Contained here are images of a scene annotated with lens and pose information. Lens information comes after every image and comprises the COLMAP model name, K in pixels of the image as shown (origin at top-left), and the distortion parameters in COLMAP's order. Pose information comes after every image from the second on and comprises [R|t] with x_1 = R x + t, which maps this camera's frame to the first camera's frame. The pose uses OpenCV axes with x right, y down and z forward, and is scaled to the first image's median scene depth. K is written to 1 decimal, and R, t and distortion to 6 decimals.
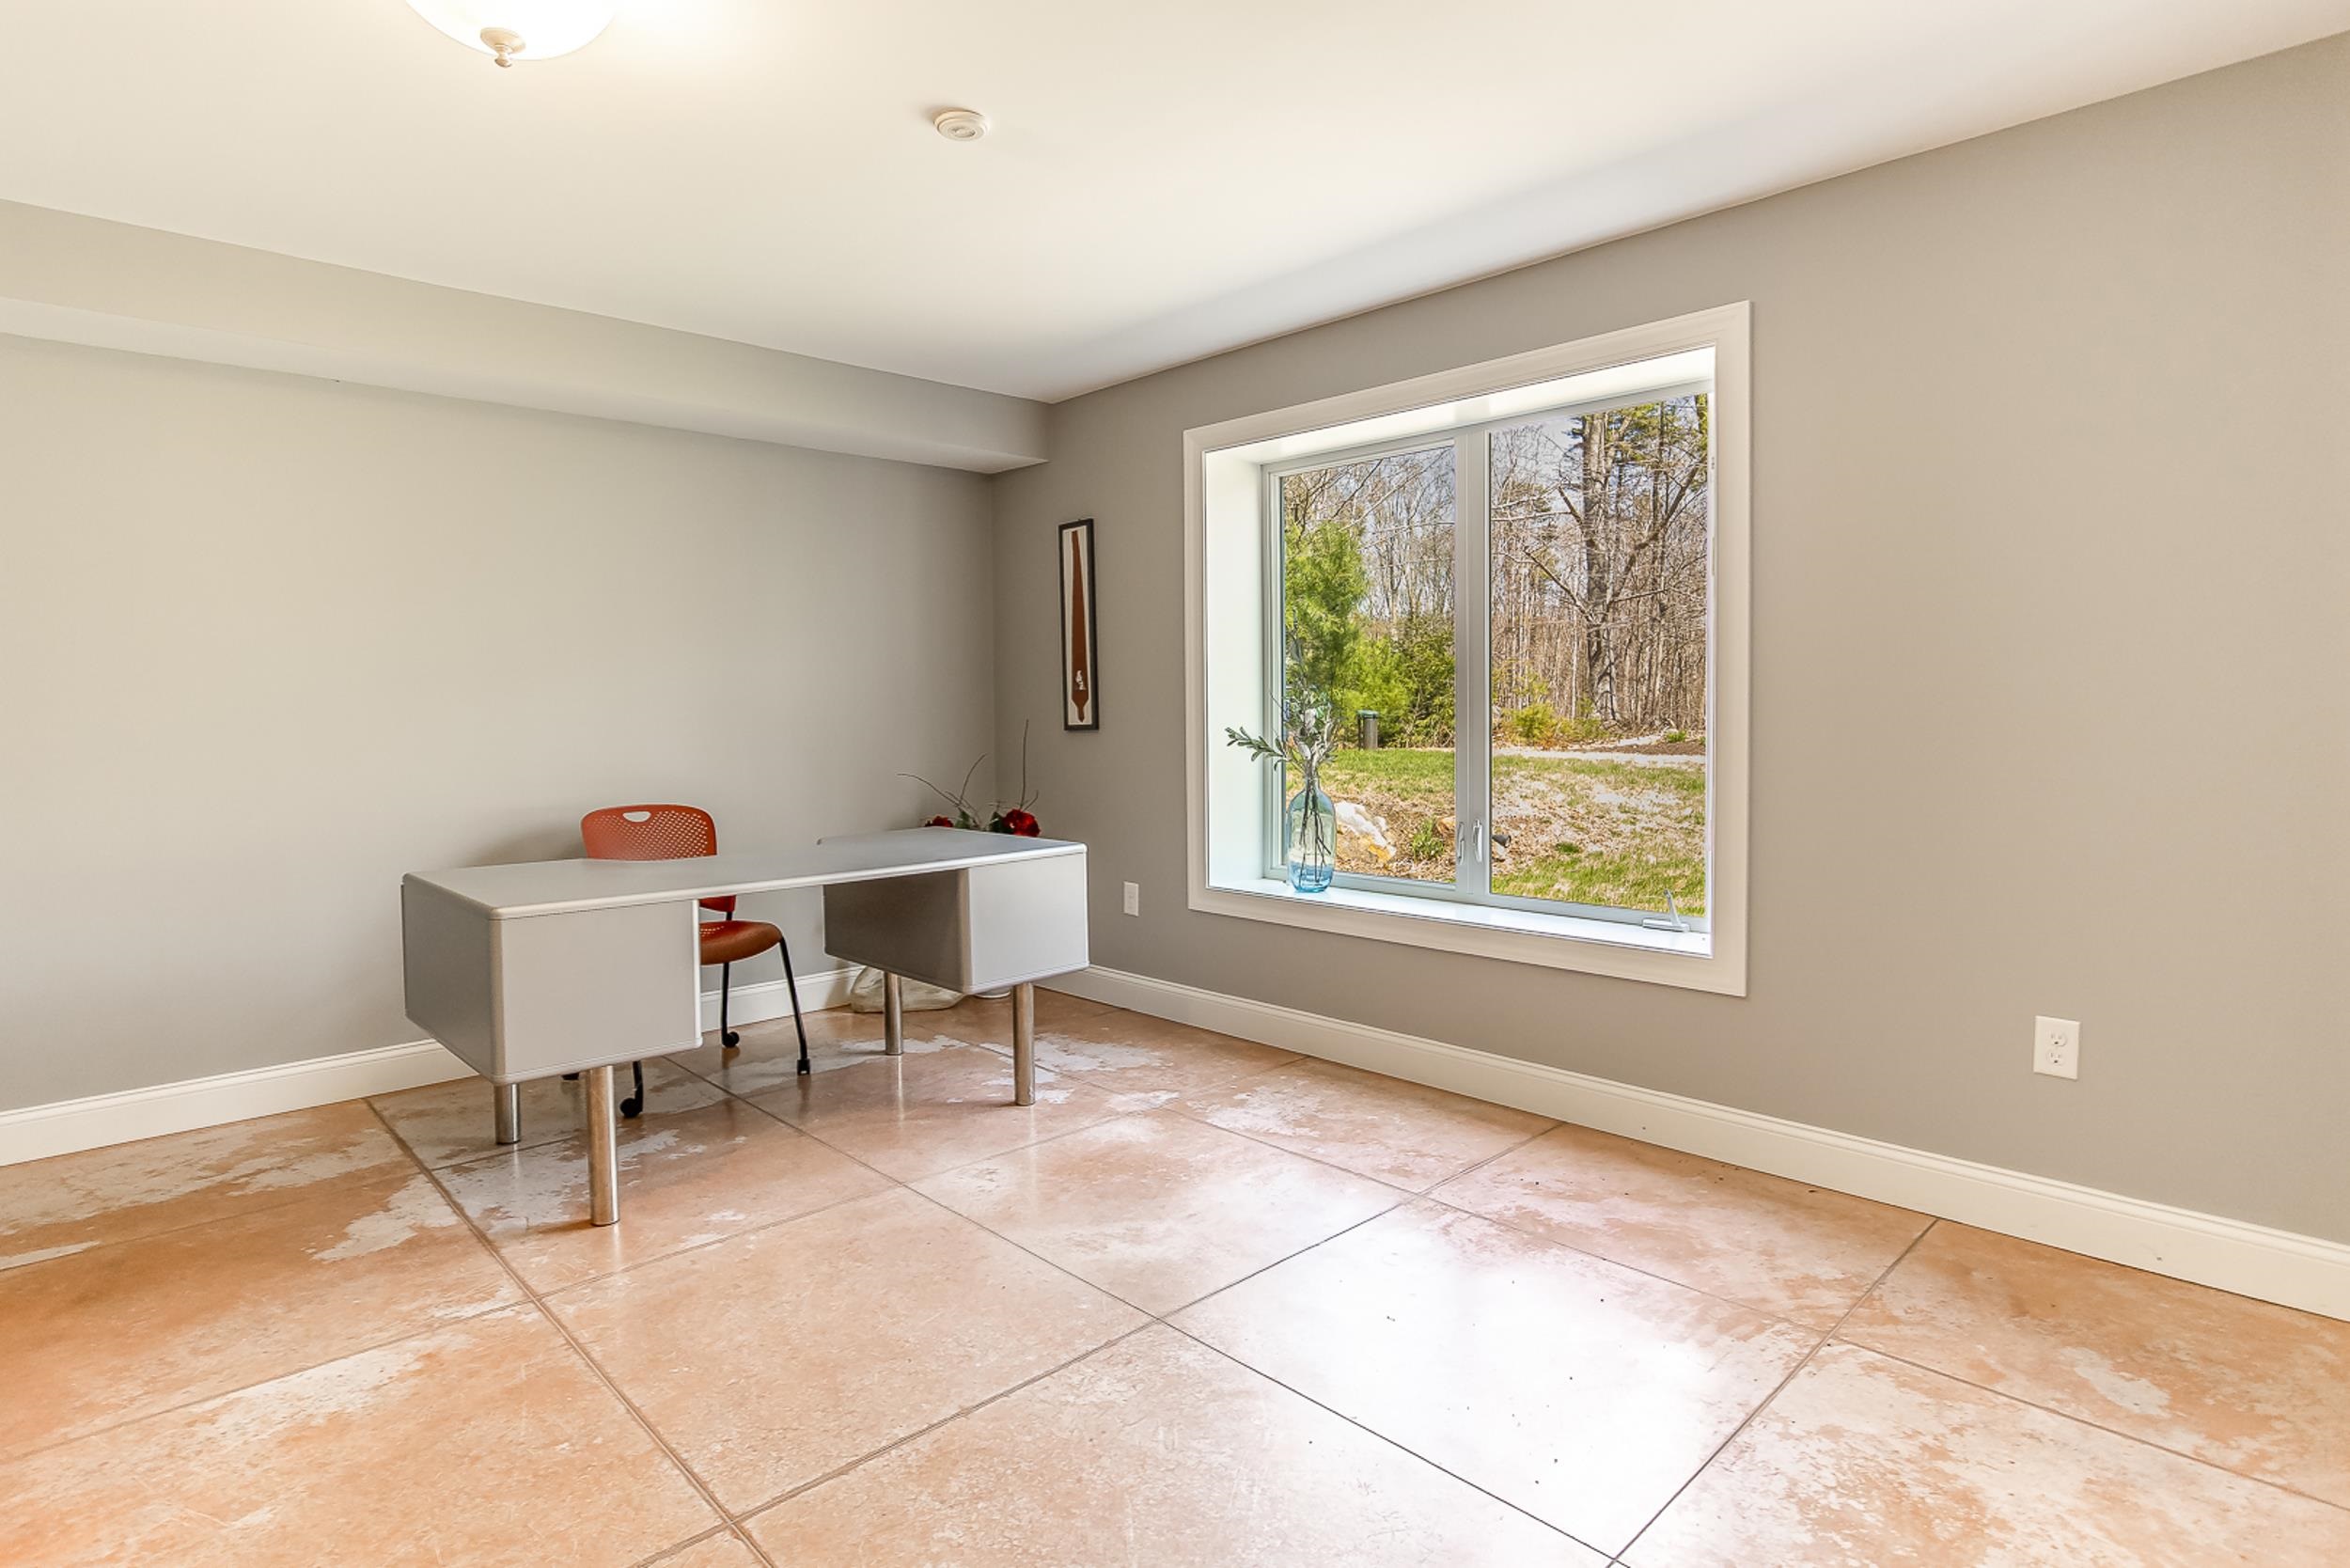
lens RADIAL K [[1237.6, 0, 1171.7], [0, 1237.6, 744.5], [0, 0, 1]] dist [-0.027586, 0.011433]
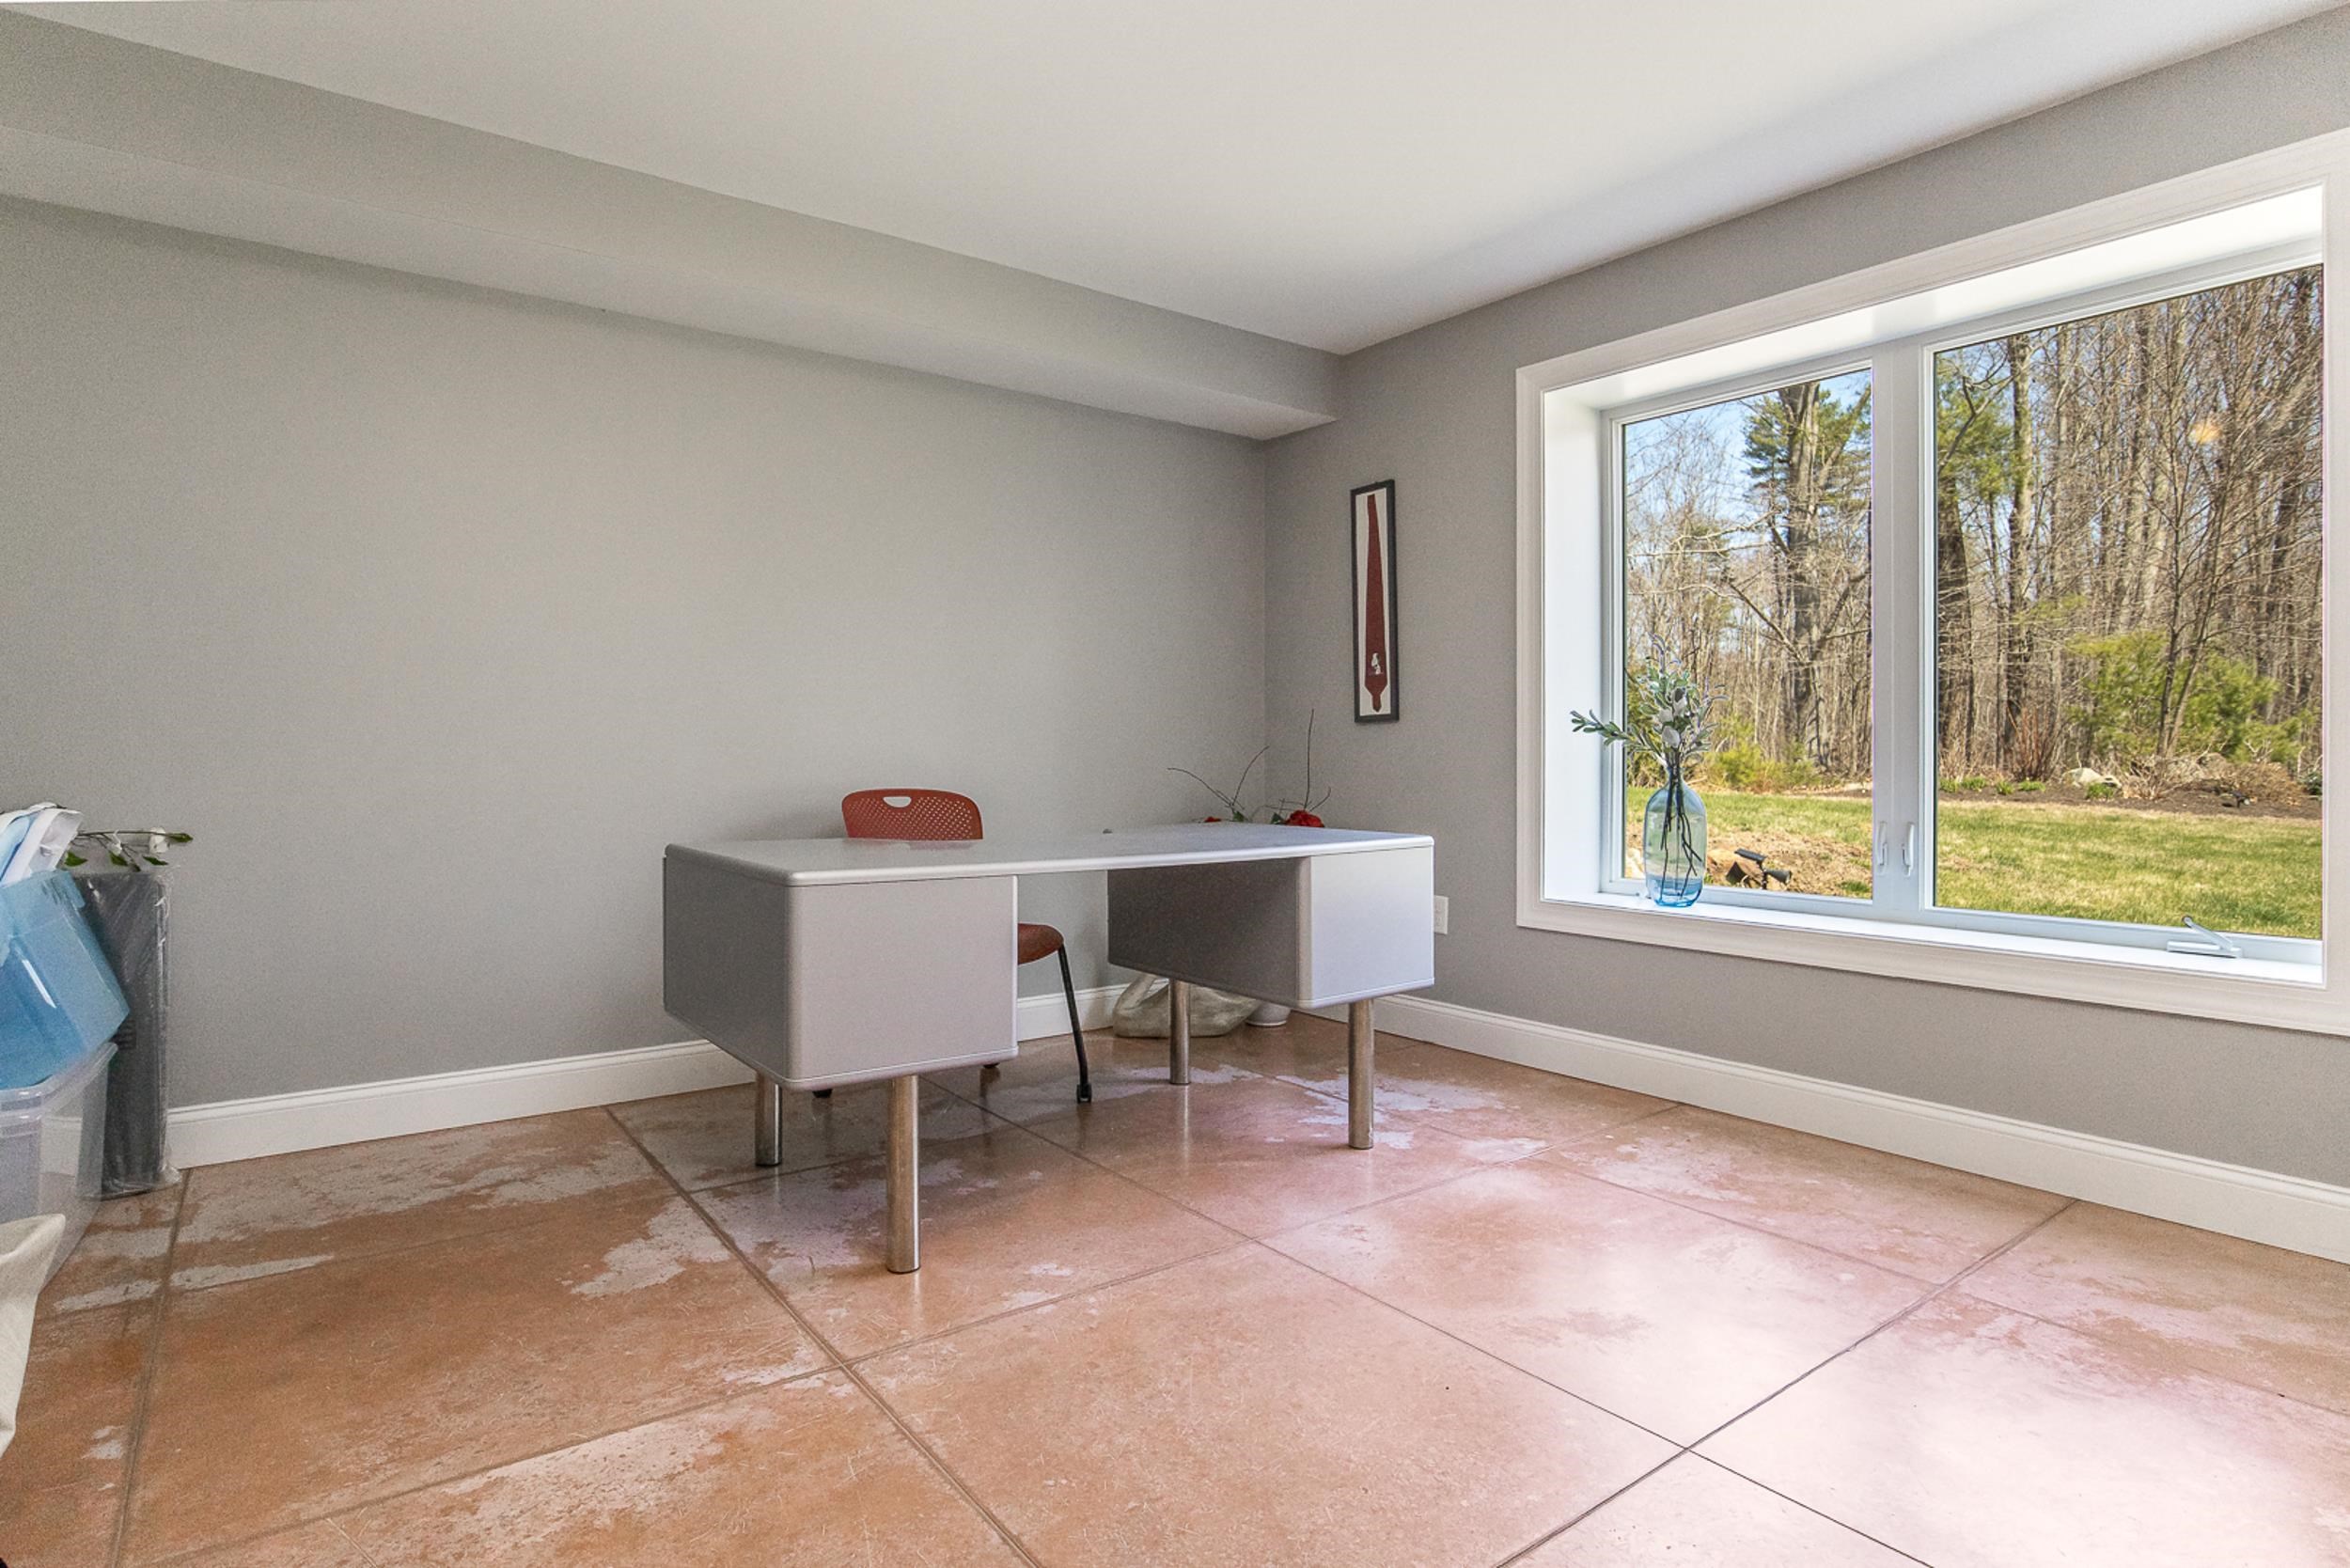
lens RADIAL K [[1233.4, 0, 1175.0], [0, 1233.4, 749.1], [0, 0, 1]] dist [-0.047092, 0.025029]
pose [[0.993696, 0.011876, -0.111481, -0.166679], [-0.016155, 0.999164, -0.037556, 0.061617], [0.110942, 0.039121, 0.993057, 0.171110]]
